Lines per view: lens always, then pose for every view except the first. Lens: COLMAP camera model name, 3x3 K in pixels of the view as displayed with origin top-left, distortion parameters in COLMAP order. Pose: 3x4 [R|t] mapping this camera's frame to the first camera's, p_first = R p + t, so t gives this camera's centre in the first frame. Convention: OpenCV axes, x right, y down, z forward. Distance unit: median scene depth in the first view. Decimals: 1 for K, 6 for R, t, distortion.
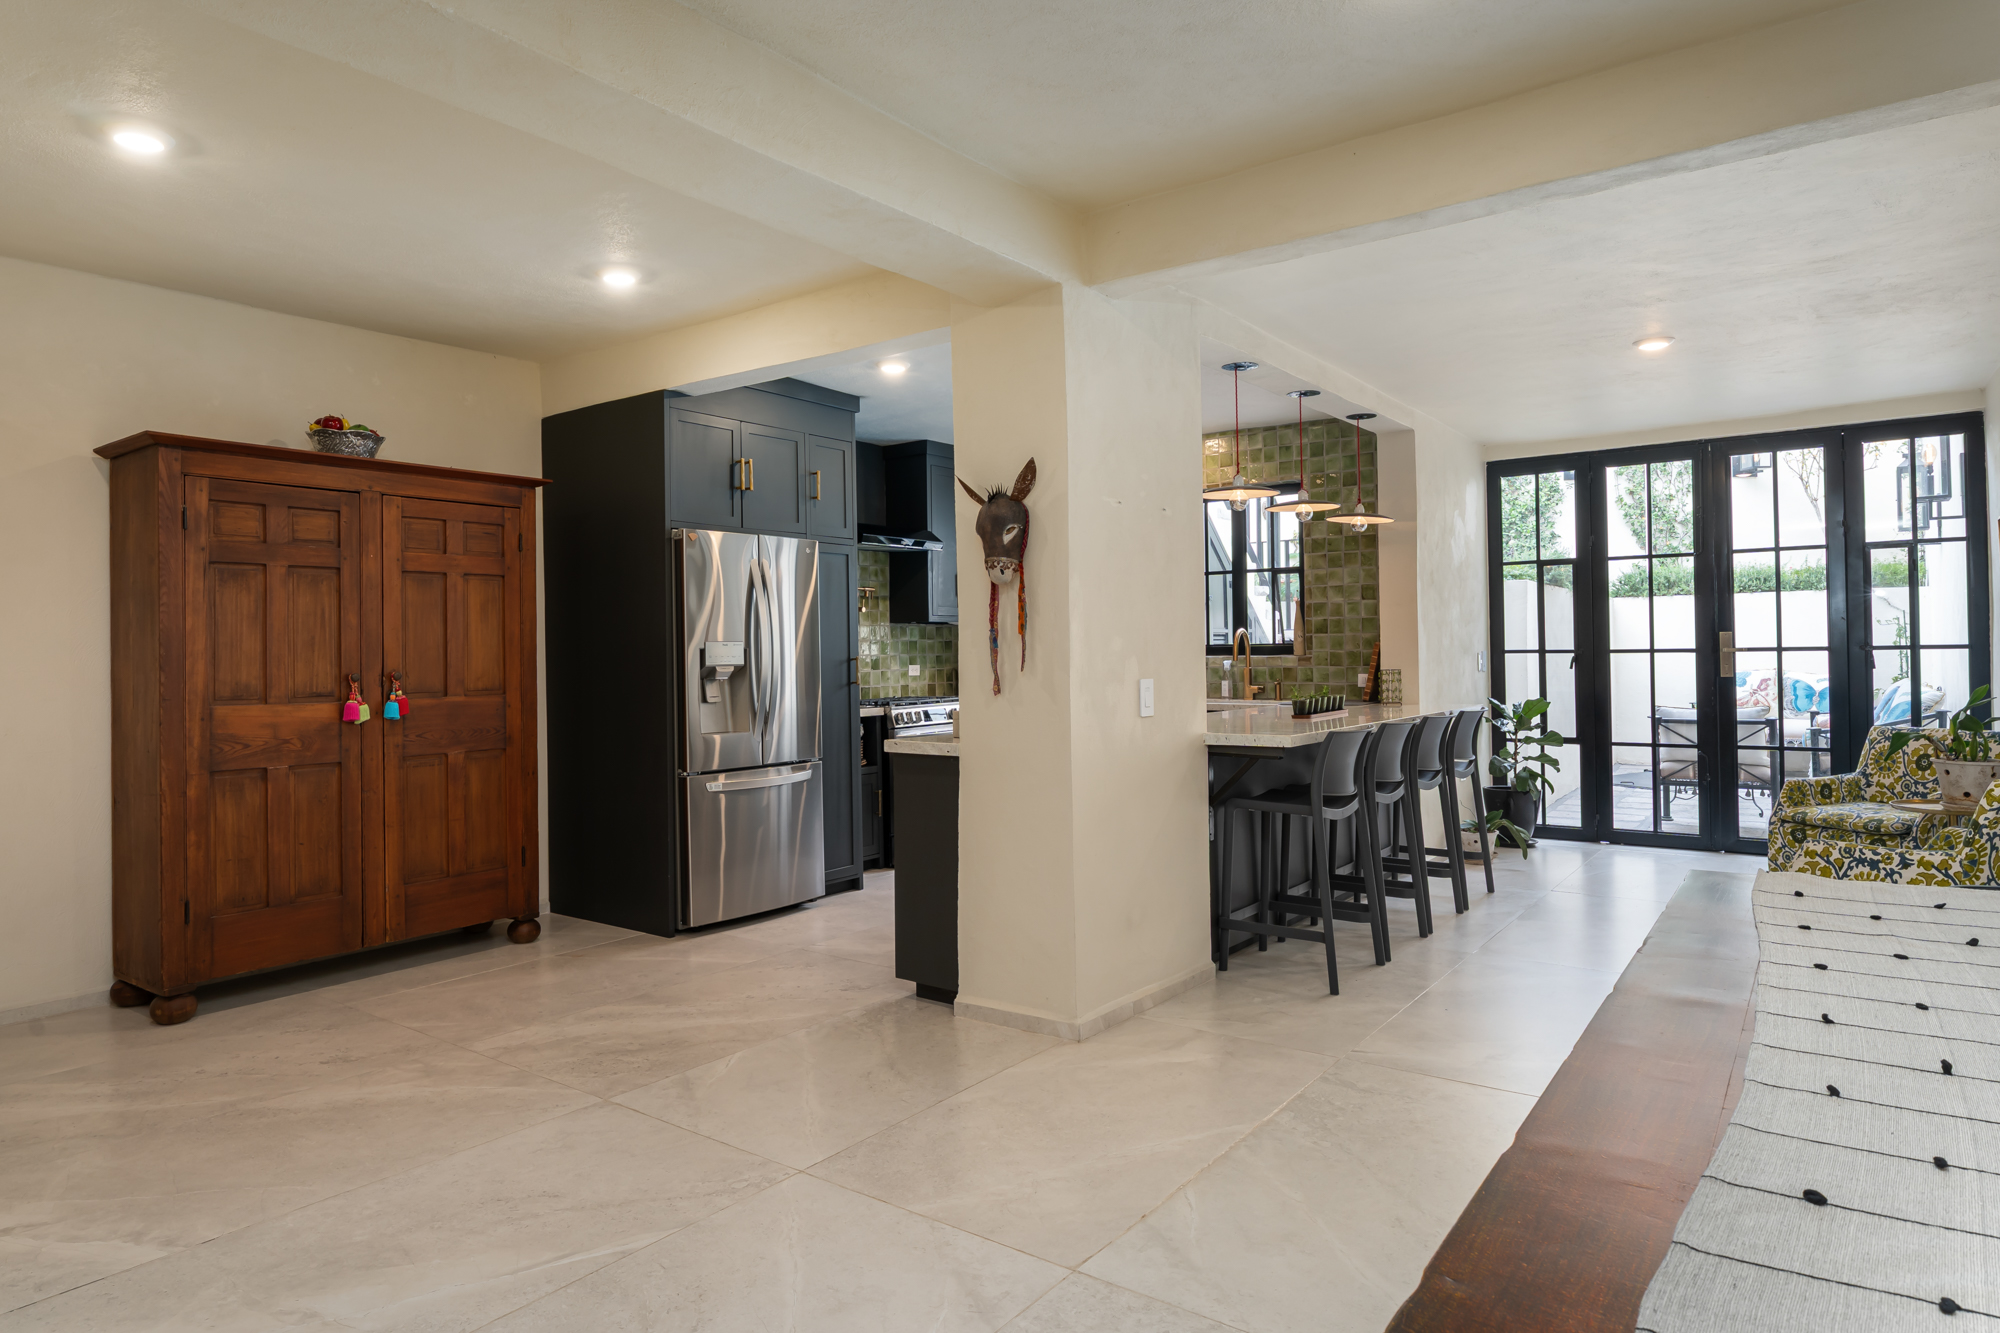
lens RADIAL K [[1208.8, 0, 922.0], [0, 1208.8, 645.2], [0, 0, 1]] dist [-0.012028, 0.003397]
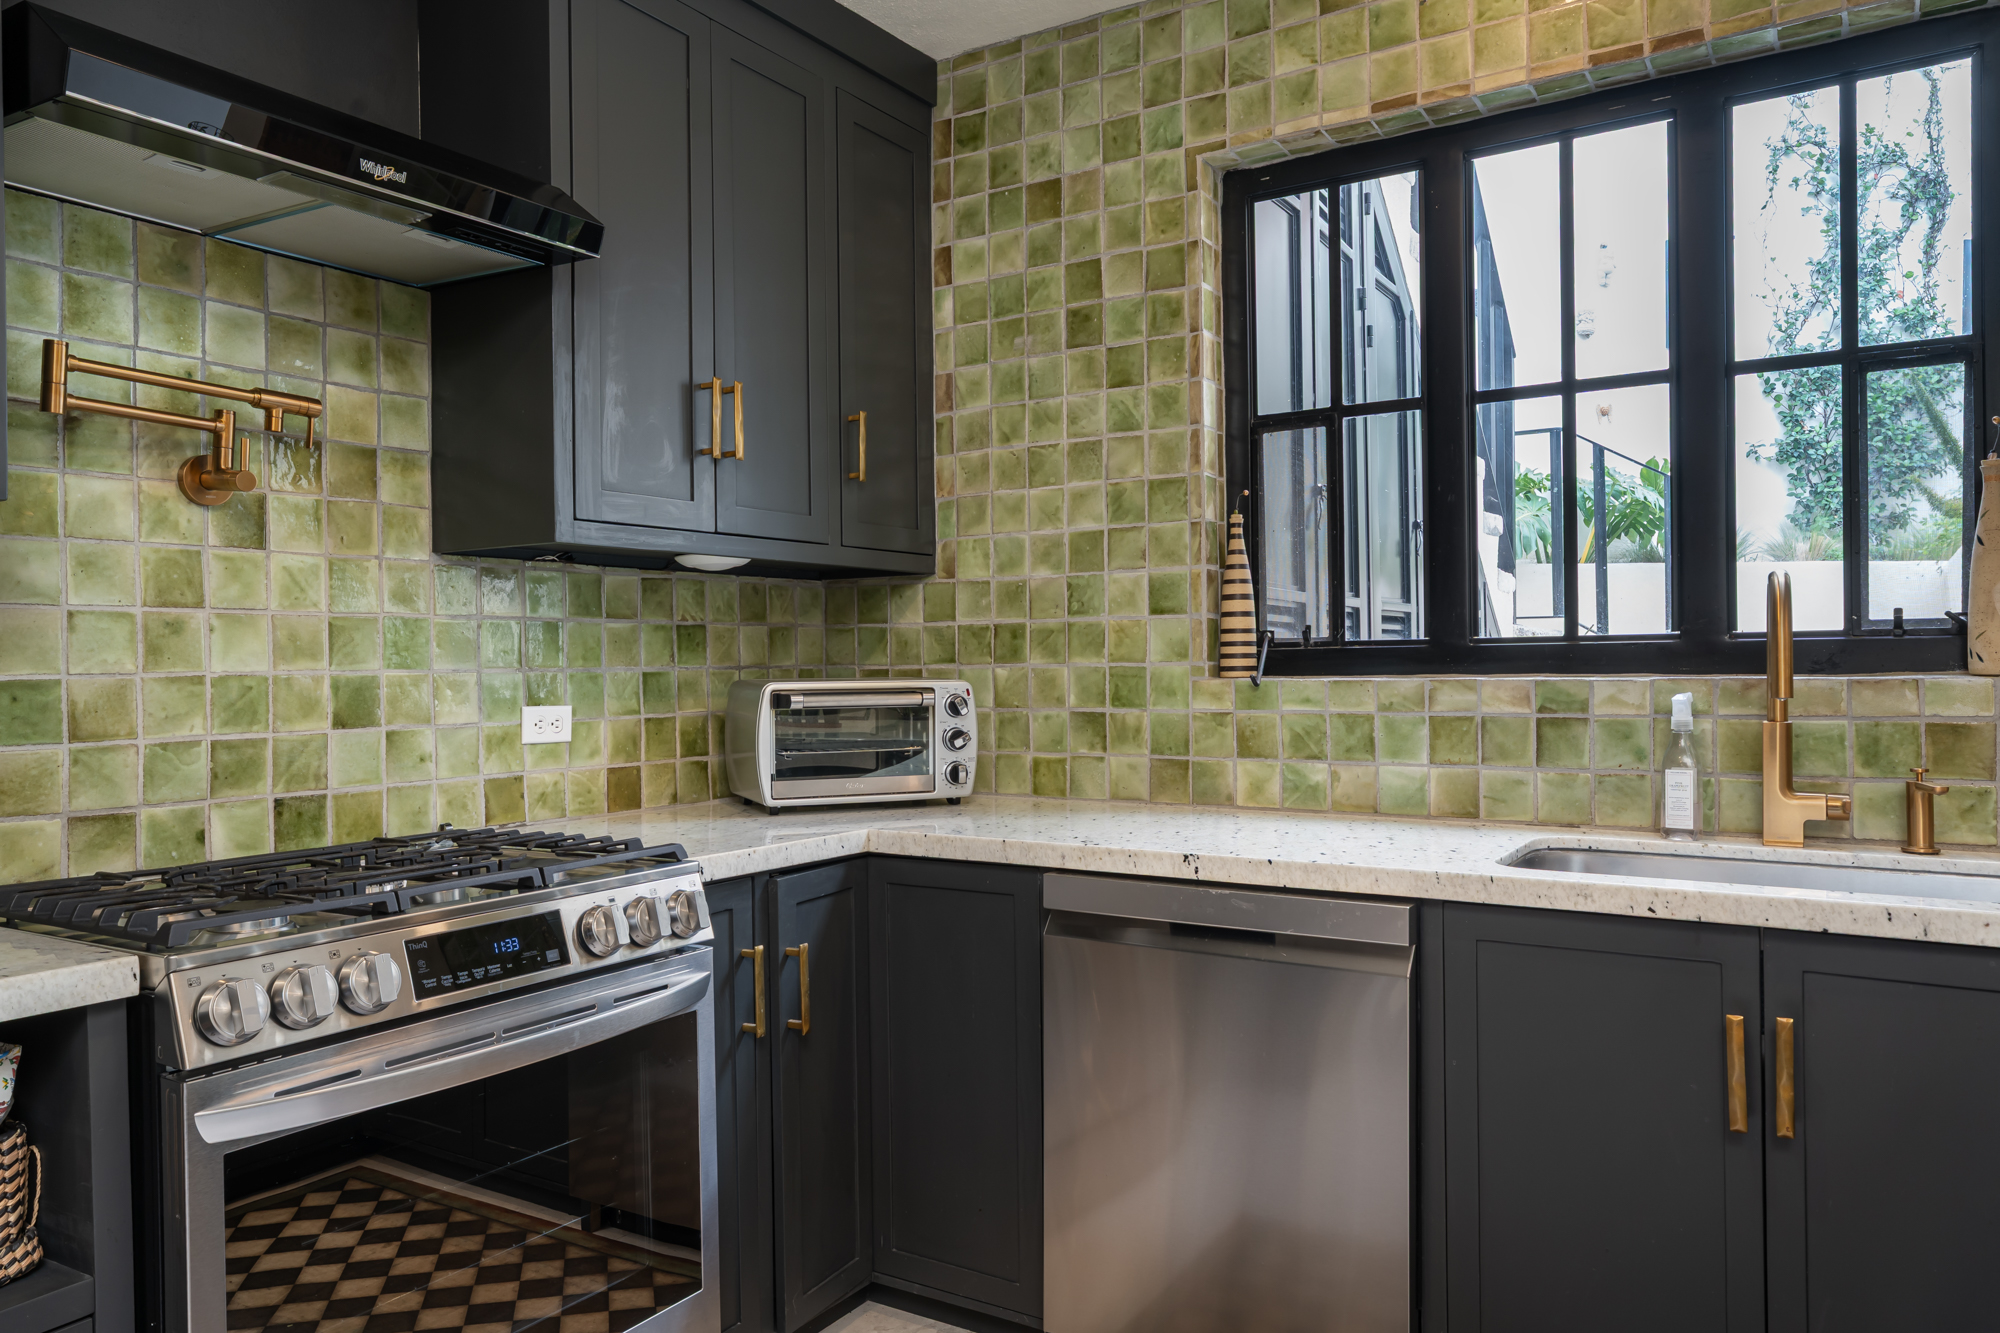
lens RADIAL K [[1373.7, 0, 993.8], [0, 1373.7, 644.0], [0, 0, 1]] dist [-0.013336, 0.026609]
pose [[0.994881, 0.002528, 0.101018, 0.080724], [-0.001703, 0.999965, -0.008250, 0.005404], [-0.101035, 0.008036, 0.994850, 0.817315]]
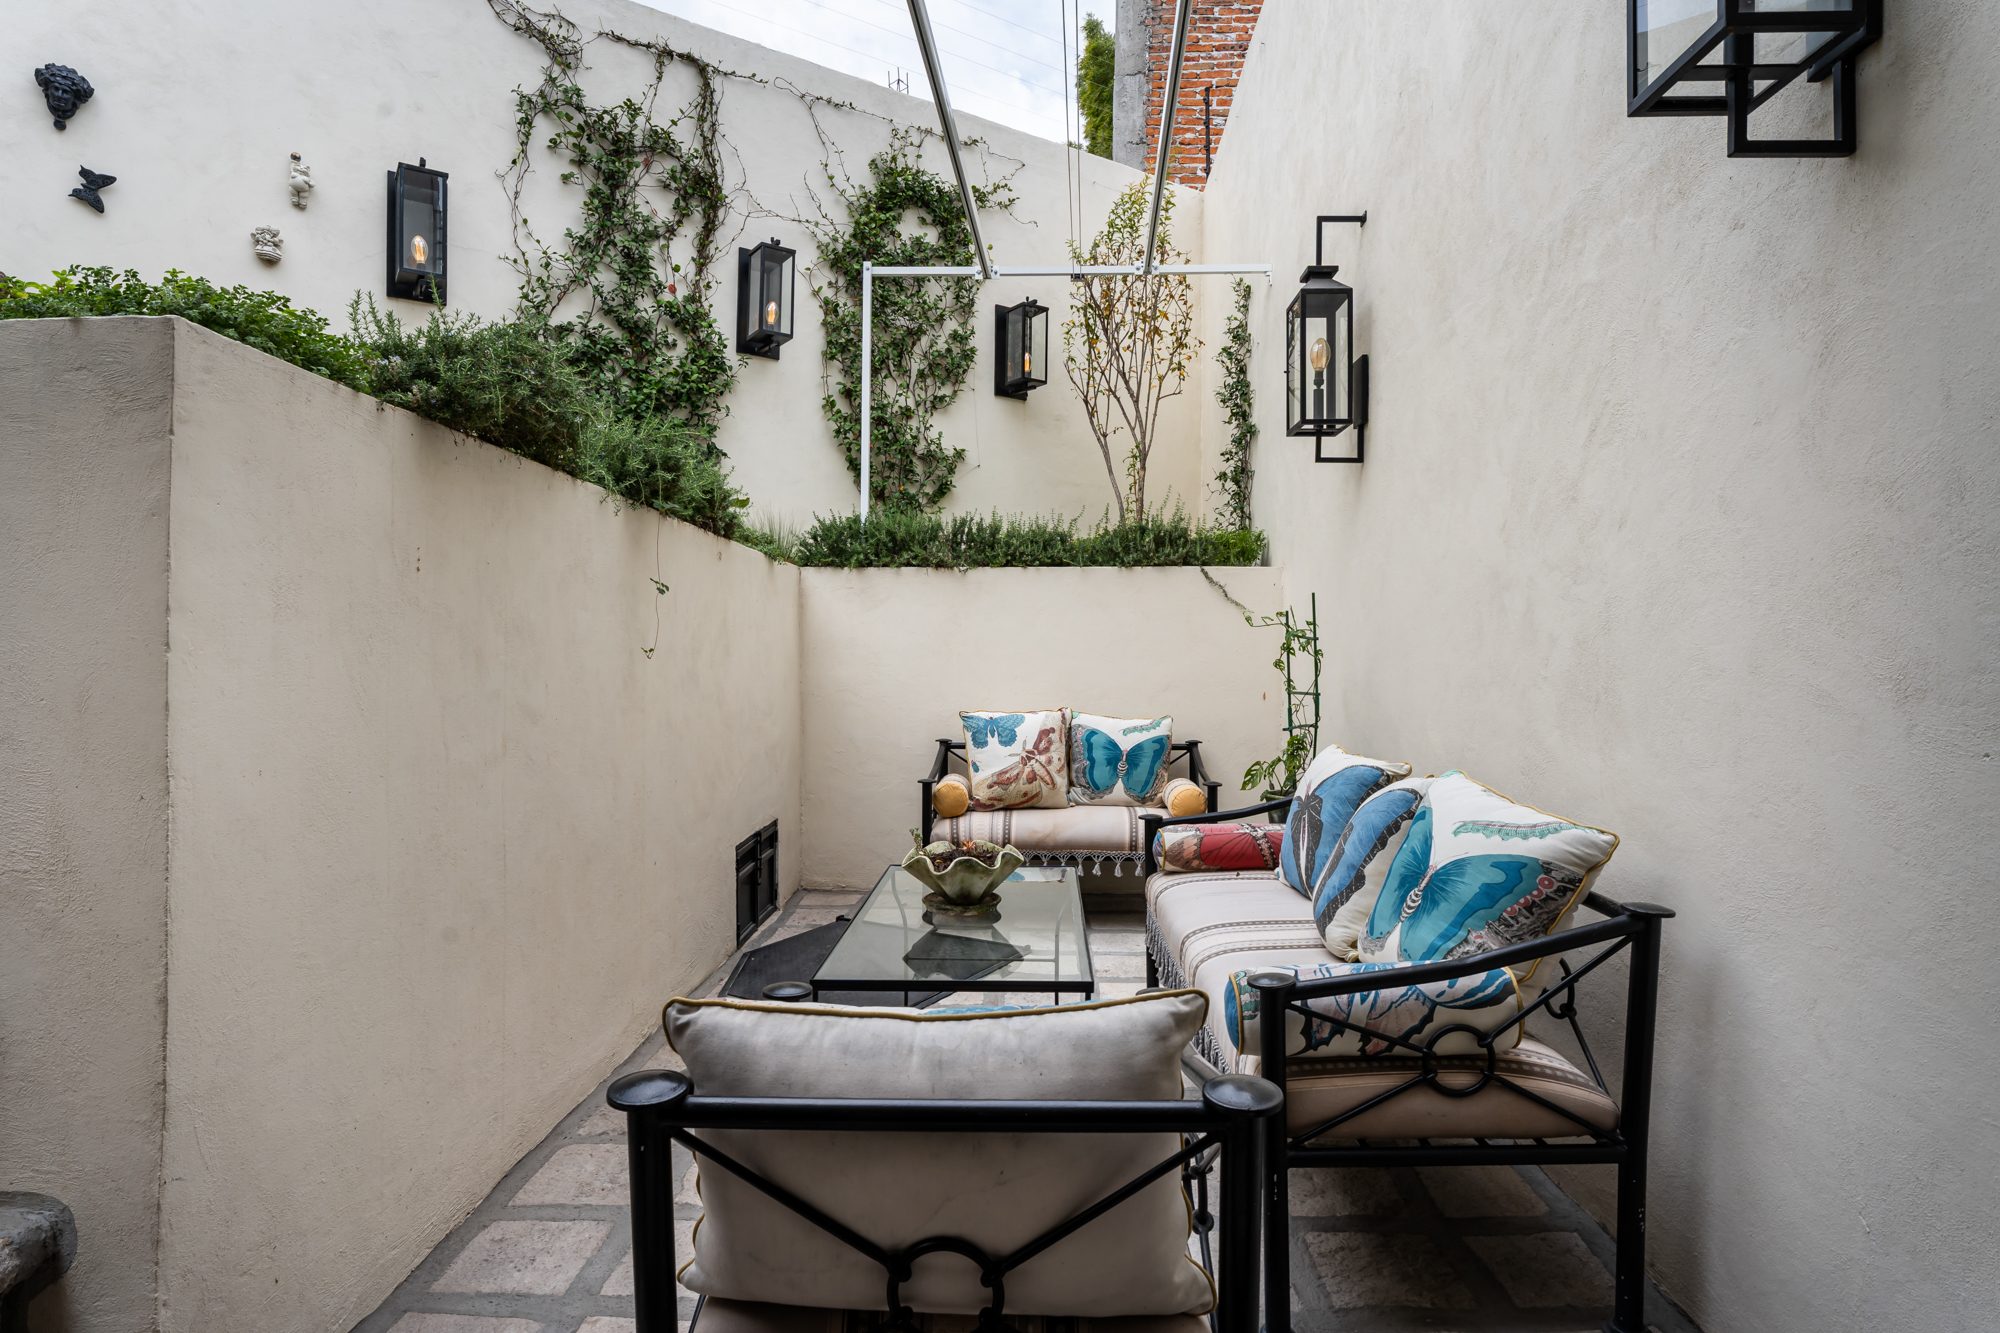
lens RADIAL K [[1076.0, 0, 1017.6], [0, 1076.0, 662.3], [0, 0, 1]] dist [-0.008268, -0.001655]
pose [[0.807513, 0.014727, 0.589666, 0.667739], [-0.017975, 0.999838, -0.000354, -0.000737], [-0.589576, -0.010313, 0.807647, 1.011153]]
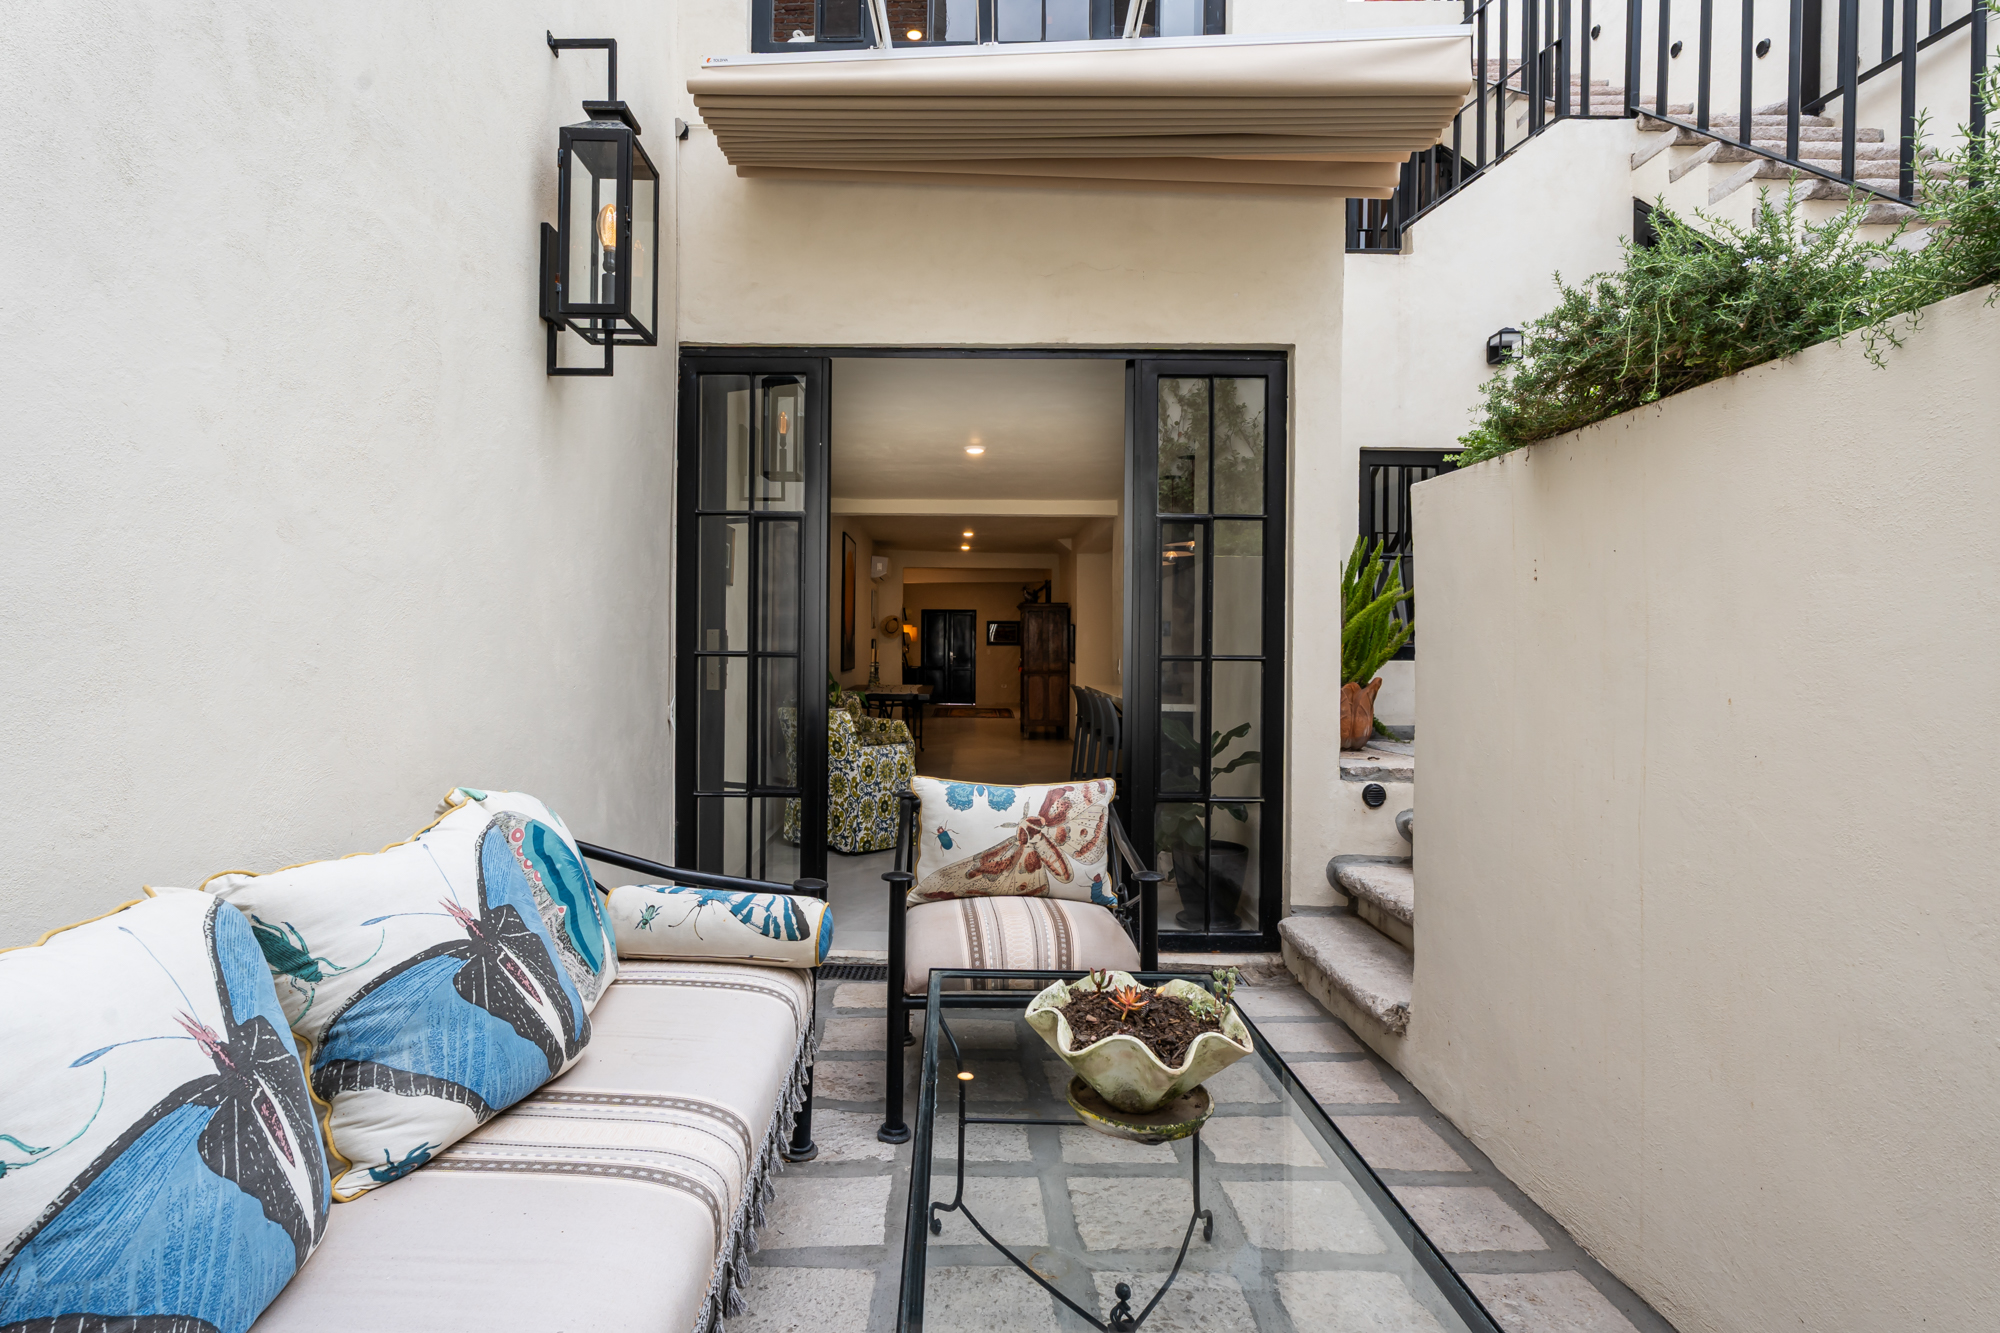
lens RADIAL K [[992.6, 0, 950.4], [0, 992.6, 643.0], [0, 0, 1]] dist [0.002793, 0.000146]
pose [[-0.796254, 0.004188, -0.604947, 1.064281], [0.004996, 0.999987, 0.000346, -0.004758], [0.604941, -0.002747, -0.796265, 1.514248]]
